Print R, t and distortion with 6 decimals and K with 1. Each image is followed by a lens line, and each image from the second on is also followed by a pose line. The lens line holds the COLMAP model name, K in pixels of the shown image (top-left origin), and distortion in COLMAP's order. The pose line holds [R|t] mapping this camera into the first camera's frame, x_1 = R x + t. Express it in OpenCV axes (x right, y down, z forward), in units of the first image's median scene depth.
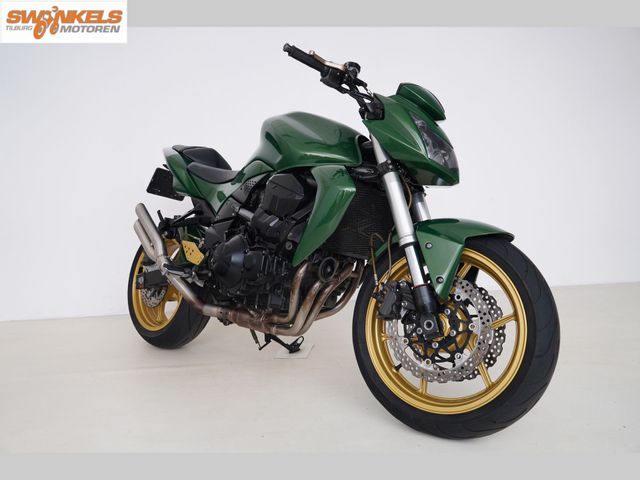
lens RADIAL K [[503.5, 0, 320.0], [0, 503.5, 240.0], [0, 0, 1]] dist [0.063483, 0.000722]
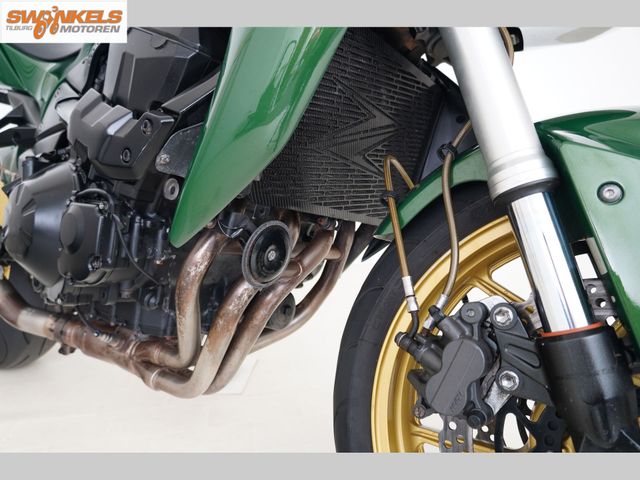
lens RADIAL K [[503.5, 0, 320.0], [0, 503.5, 240.0], [0, 0, 1]] dist [0.063483, 0.000722]
pose [[0.997345, -0.004918, 0.072654, 0.025211], [-0.003224, 0.993756, 0.111528, 0.006476], [-0.072749, -0.111466, 0.991102, 0.607280]]
